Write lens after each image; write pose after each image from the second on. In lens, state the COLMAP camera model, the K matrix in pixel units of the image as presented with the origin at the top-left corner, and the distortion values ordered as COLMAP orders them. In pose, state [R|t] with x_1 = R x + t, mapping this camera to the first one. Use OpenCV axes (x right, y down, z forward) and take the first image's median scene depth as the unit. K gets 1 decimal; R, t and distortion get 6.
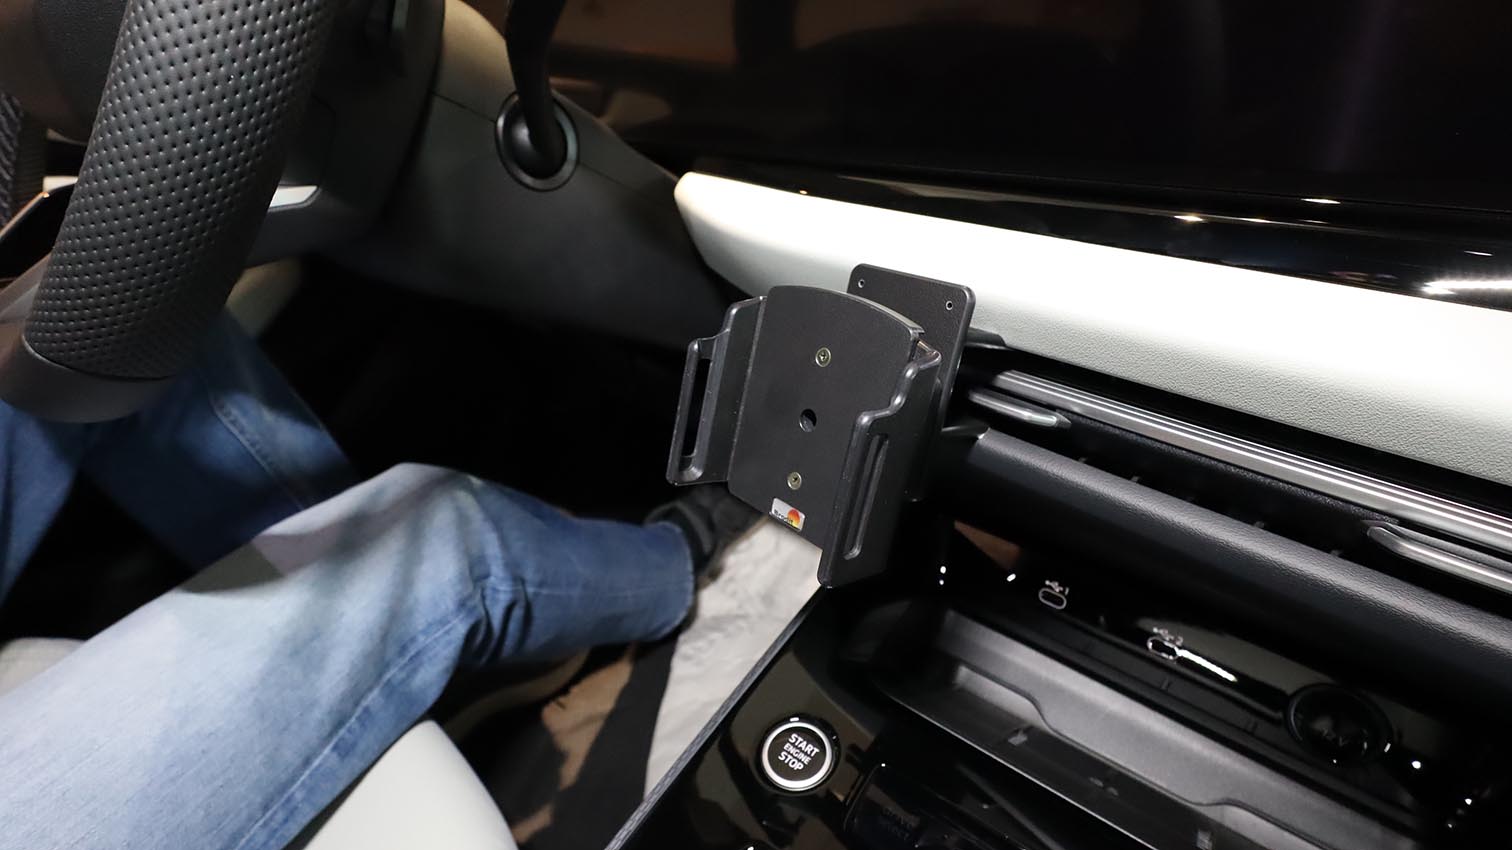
lens RADIAL K [[734.1, 0, 751.3], [0, 734.1, 429.5], [0, 0, 1]] dist [-0.002426, 0.001240]
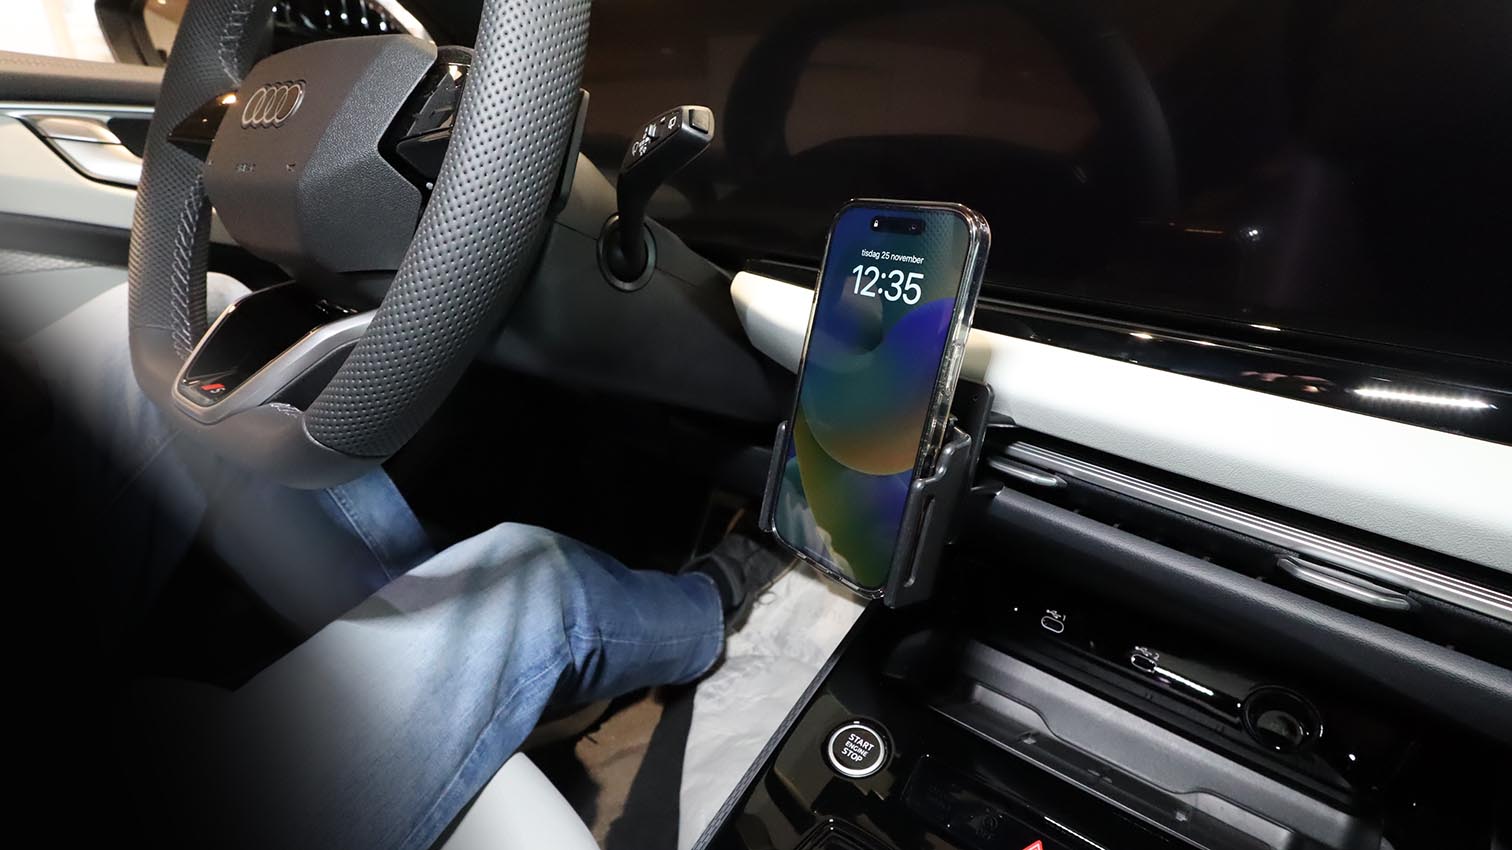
lens RADIAL K [[734.1, 0, 752.2], [0, 734.1, 436.8], [0, 0, 1]] dist [-0.002426, 0.001240]
pose [[0.999770, -0.006302, 0.020489, -0.122934], [0.007384, 0.998558, -0.053179, -0.021021], [-0.020125, 0.053318, 0.998375, -0.243912]]
